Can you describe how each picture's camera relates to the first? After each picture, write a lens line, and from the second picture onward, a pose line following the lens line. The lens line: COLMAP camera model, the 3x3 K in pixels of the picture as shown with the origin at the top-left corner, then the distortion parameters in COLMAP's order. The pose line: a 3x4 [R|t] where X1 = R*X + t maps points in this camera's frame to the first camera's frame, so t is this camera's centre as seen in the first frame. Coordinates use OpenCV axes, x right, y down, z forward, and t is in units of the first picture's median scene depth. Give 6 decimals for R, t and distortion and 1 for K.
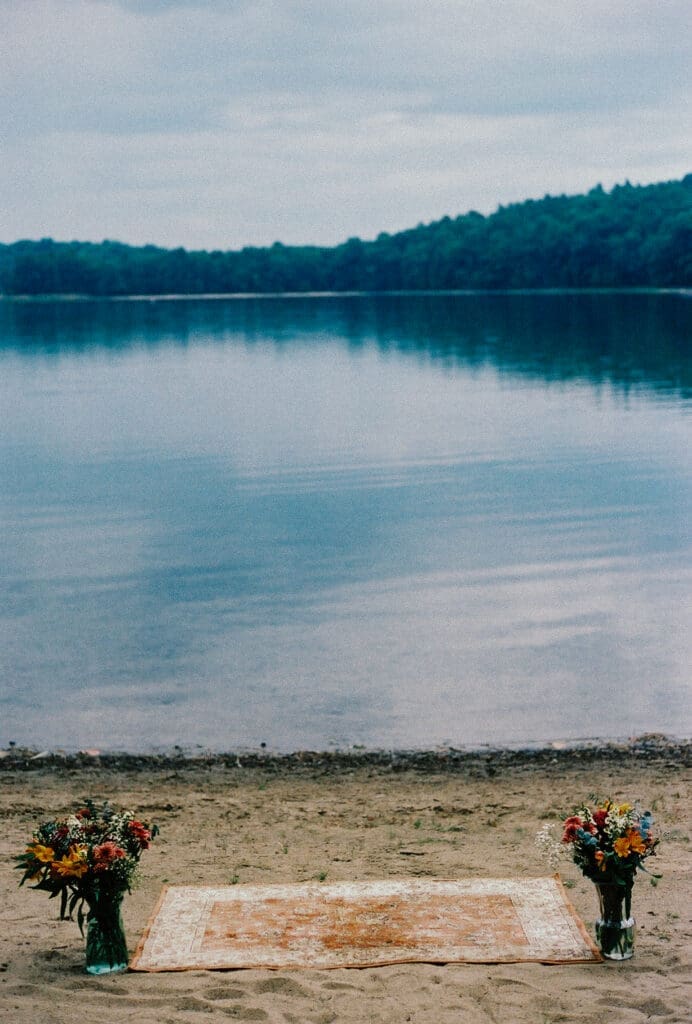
lens RADIAL K [[1575.7, 0, 345.2], [0, 1575.7, 464.9], [0, 0, 1]] dist [-0.036027, -0.268299]
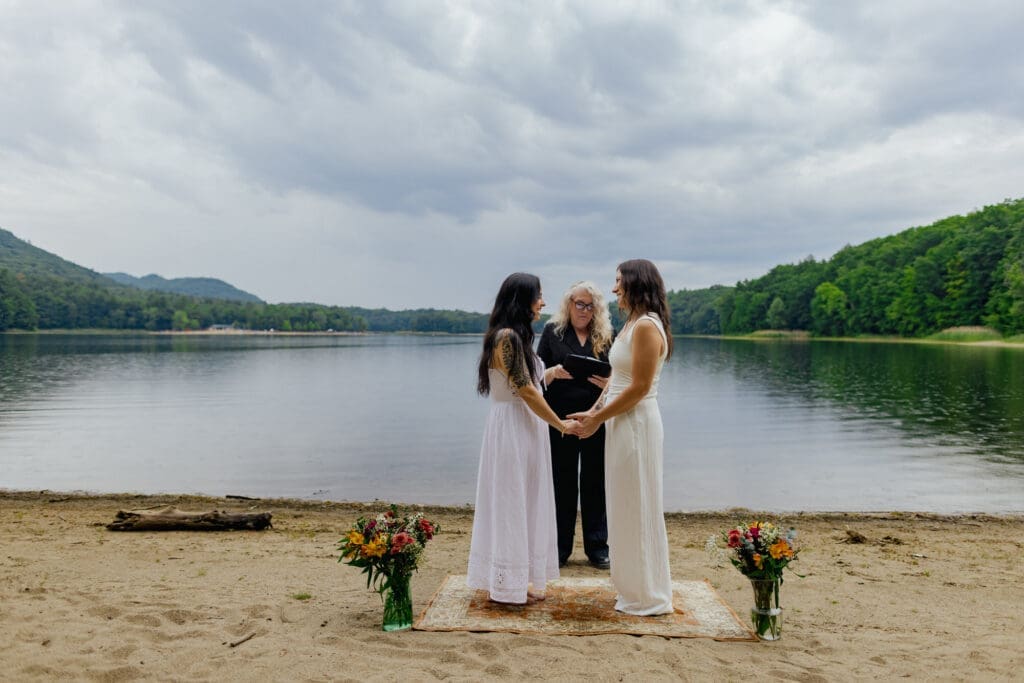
lens RADIAL K [[688.1, 0, 514.8], [0, 688.1, 331.8], [0, 0, 1]] dist [0.004097, -0.002527]
pose [[0.997610, 0.023389, -0.065013, -0.013510], [-0.030555, 0.993293, -0.111513, 0.123782], [0.061969, 0.113233, 0.991634, 0.360685]]
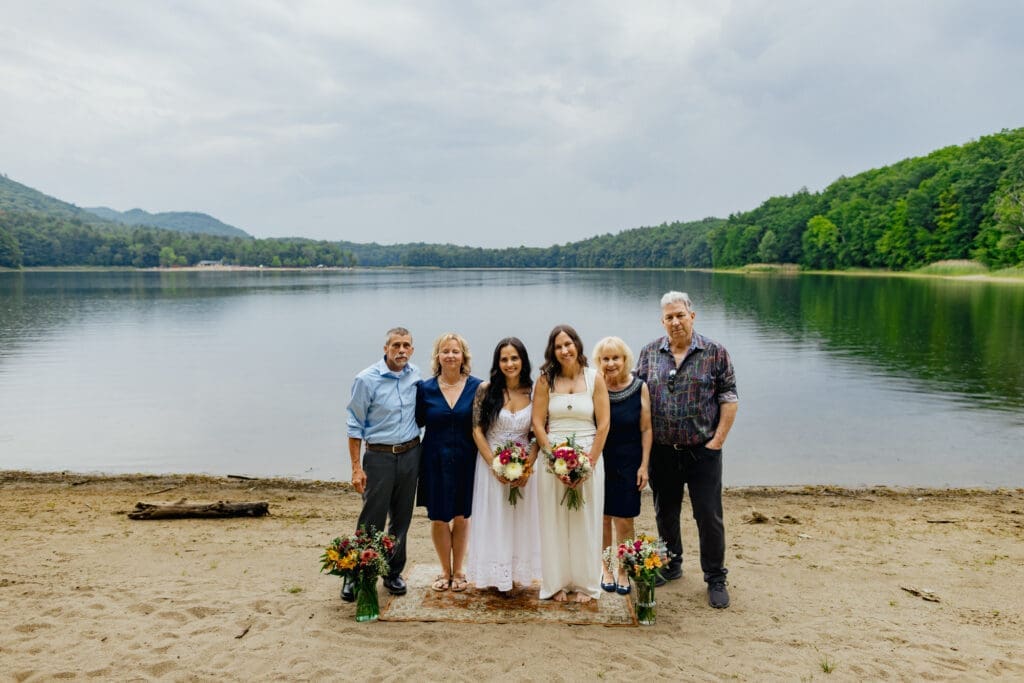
lens RADIAL K [[687.1, 0, 515.9], [0, 687.1, 343.7], [0, 0, 1]] dist [0.005285, -0.001623]
pose [[0.998505, 0.023035, -0.049579, 0.054885], [-0.022999, 0.999735, 0.001312, -0.006417], [0.049596, -0.000170, 0.998769, 0.195064]]
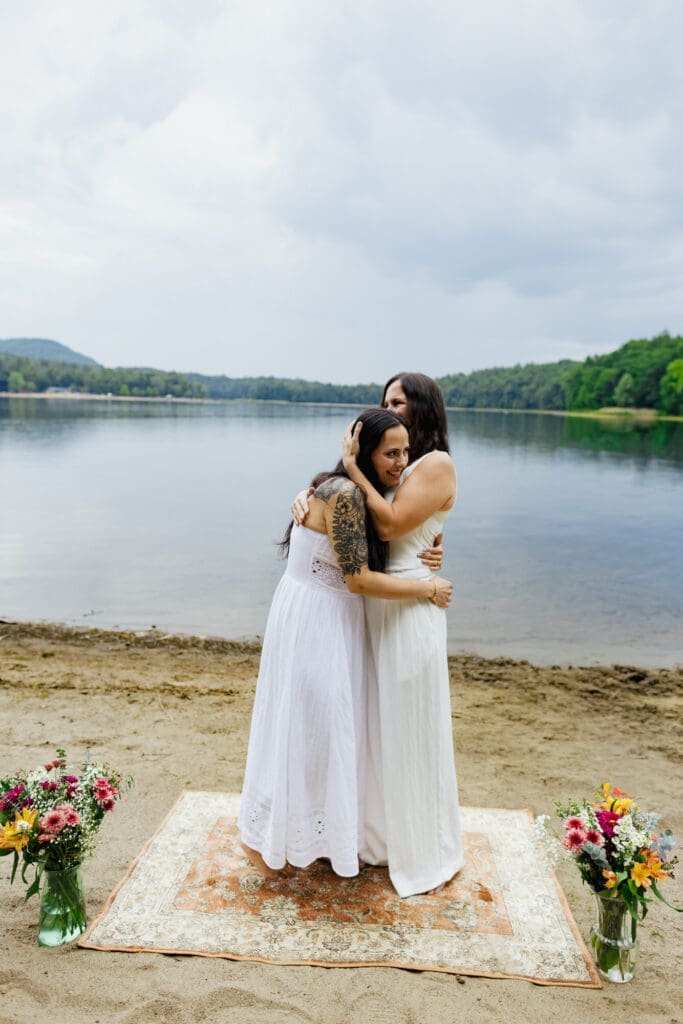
lens RADIAL K [[688.1, 0, 347.0], [0, 688.1, 517.5], [0, 0, 1]] dist [0.004097, -0.002527]
pose [[0.995762, 0.060581, -0.069201, 0.031977], [-0.056866, 0.996896, 0.054457, 0.039812], [0.072286, -0.050291, 0.996115, 0.606104]]
